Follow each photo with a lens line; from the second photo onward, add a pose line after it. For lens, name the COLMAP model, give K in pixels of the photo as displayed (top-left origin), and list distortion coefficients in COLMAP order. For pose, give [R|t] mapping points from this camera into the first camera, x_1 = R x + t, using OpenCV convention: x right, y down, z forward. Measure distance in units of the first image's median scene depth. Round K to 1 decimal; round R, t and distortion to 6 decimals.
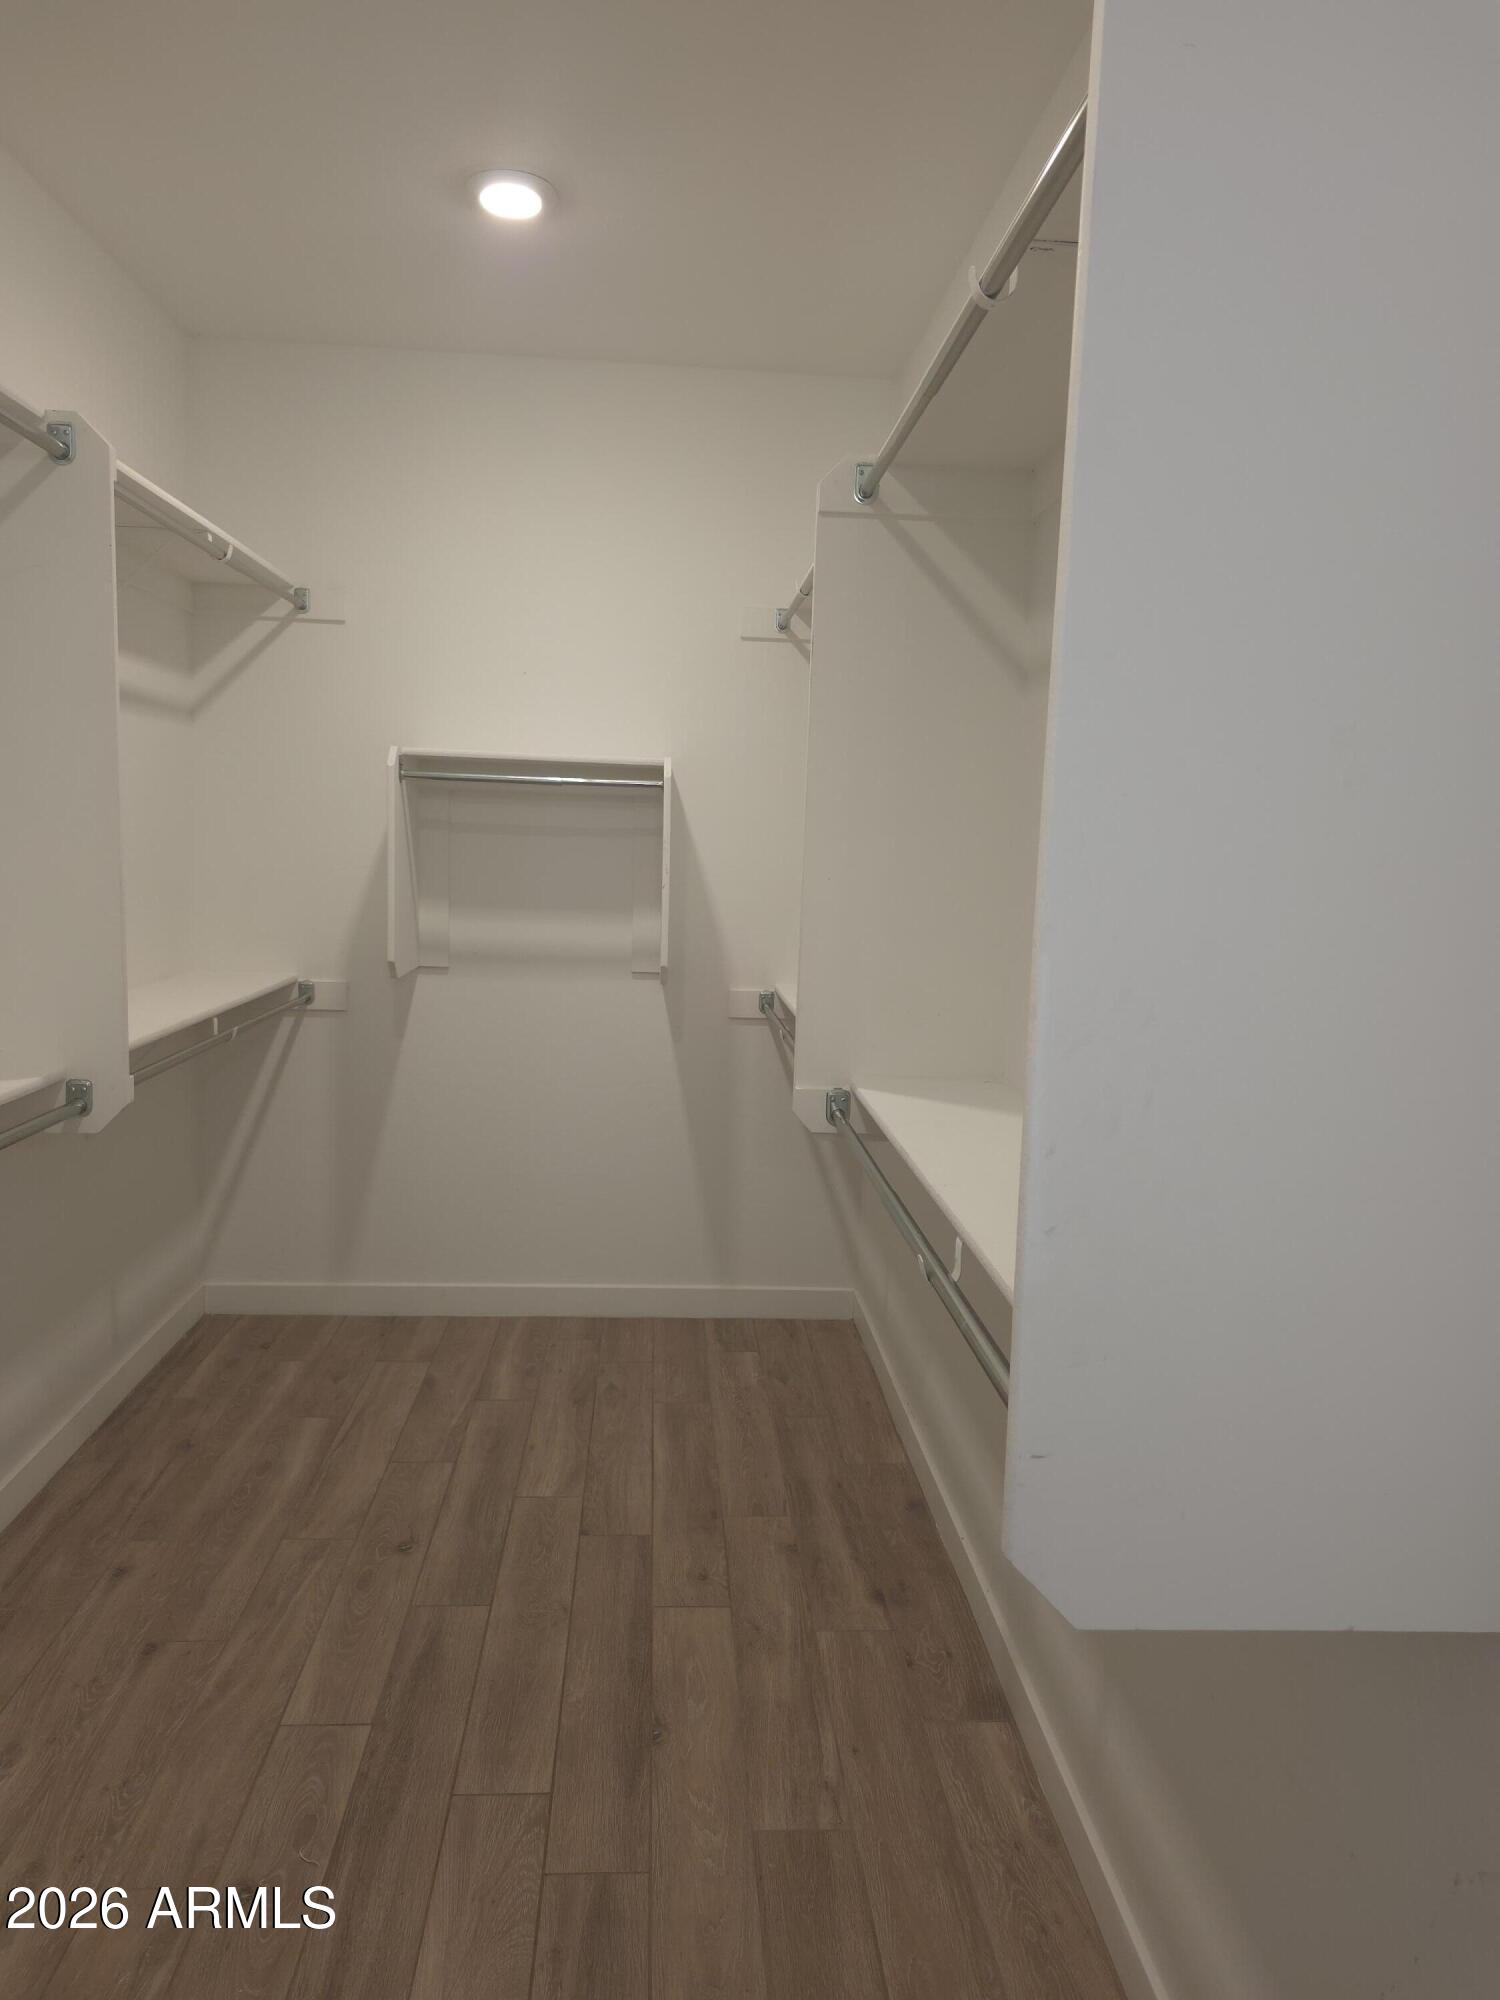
lens RADIAL K [[1334.5, 0, 740.2], [0, 1334.5, 991.5], [0, 0, 1]] dist [0.039130, -0.038299]
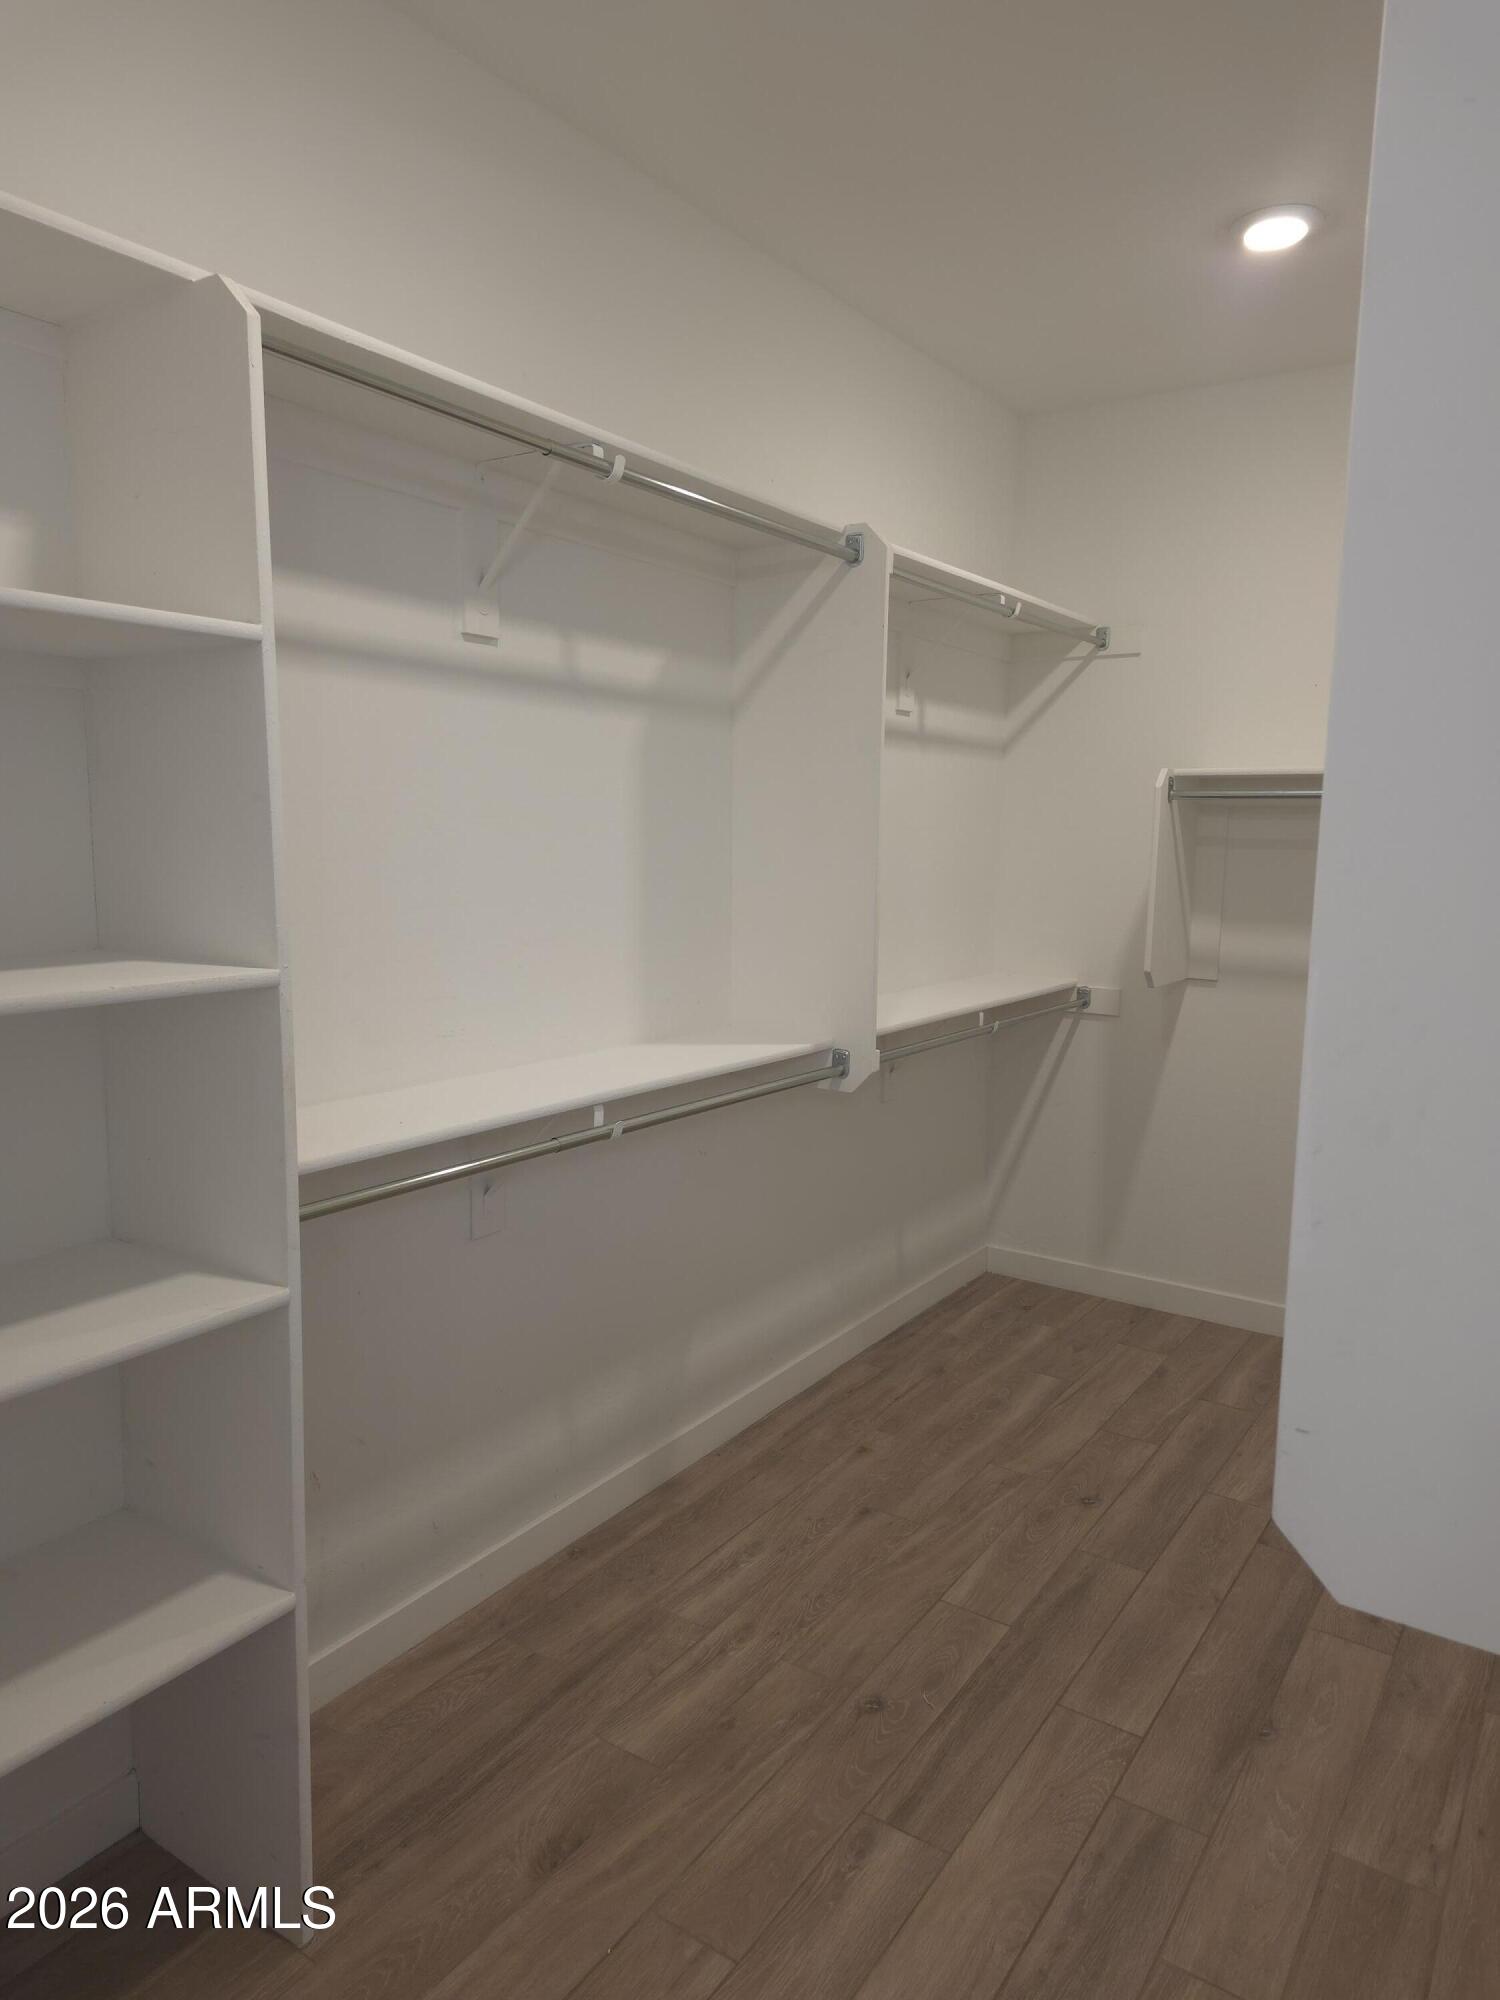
lens RADIAL K [[1334.5, 0, 753.7], [0, 1334.5, 1011.6], [0, 0, 1]] dist [0.039130, -0.038299]
pose [[0.792907, 0.064646, -0.605904, 0.165004], [-0.062317, 0.997746, 0.024902, 0.002956], [0.606148, 0.018013, 0.795148, -0.045264]]
